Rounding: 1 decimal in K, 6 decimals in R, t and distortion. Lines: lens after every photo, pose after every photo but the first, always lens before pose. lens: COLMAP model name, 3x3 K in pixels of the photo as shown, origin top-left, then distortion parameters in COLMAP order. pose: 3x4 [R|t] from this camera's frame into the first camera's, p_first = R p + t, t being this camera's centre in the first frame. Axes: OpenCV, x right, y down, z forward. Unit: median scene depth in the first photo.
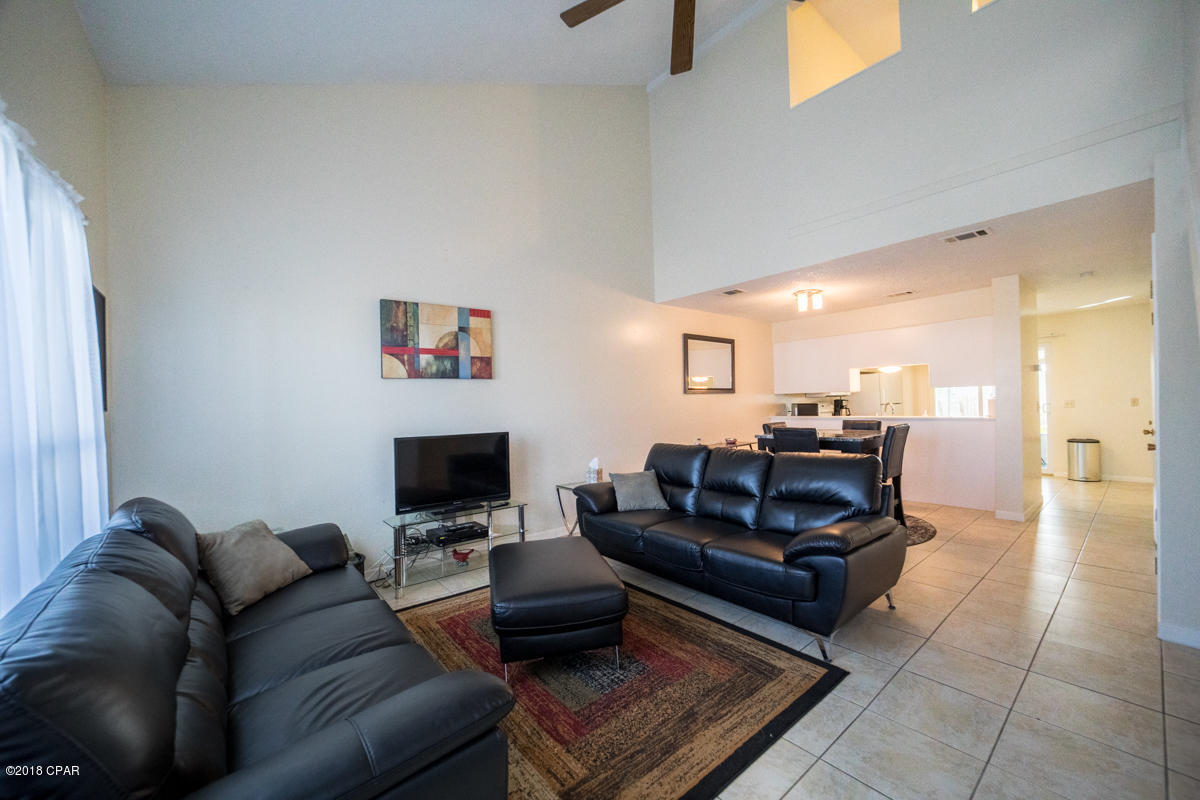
lens RADIAL K [[464.9, 0, 603.6], [0, 464.9, 402.9], [0, 0, 1]] dist [-0.027484, 0.000692]
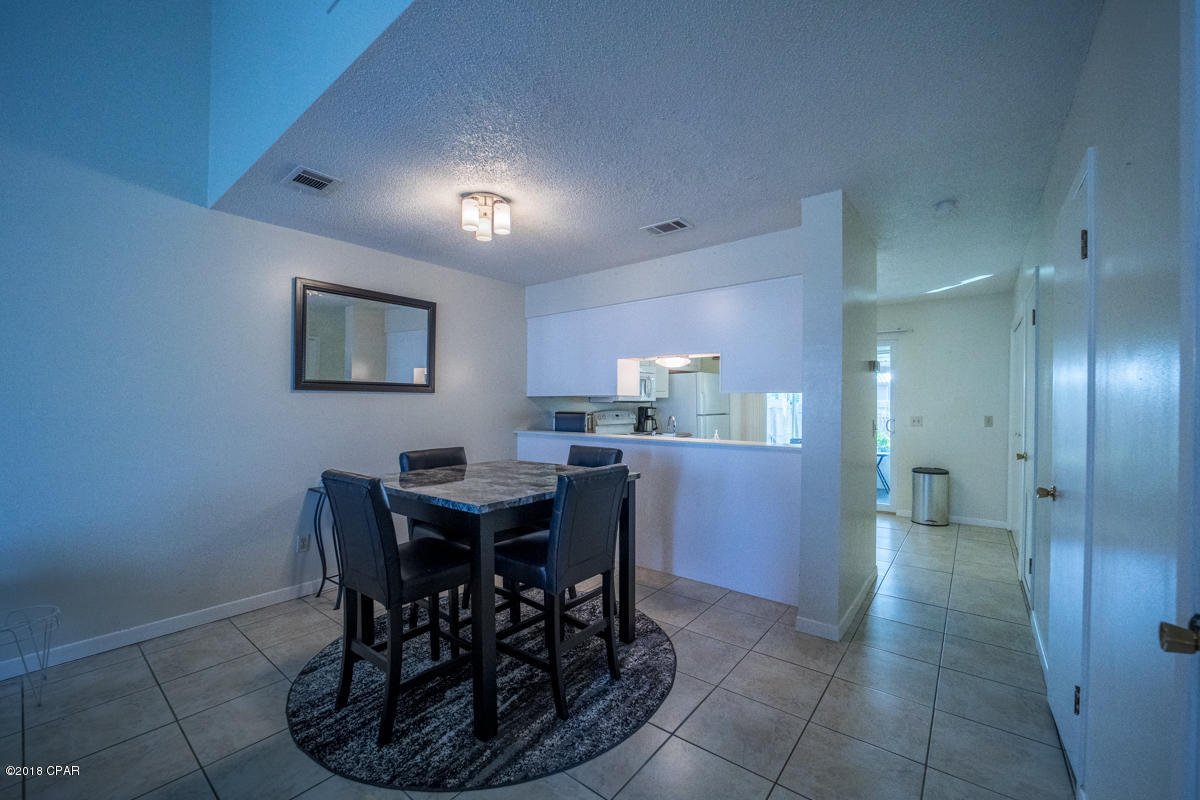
lens RADIAL K [[490.4, 0, 603.4], [0, 490.4, 406.3], [0, 0, 1]] dist [-0.037466, 0.000087]
pose [[0.974581, 0.025037, 0.222633, 0.356408], [-0.026375, 0.999648, 0.003035, -0.011486], [-0.222478, -0.008830, 0.974898, 0.343896]]
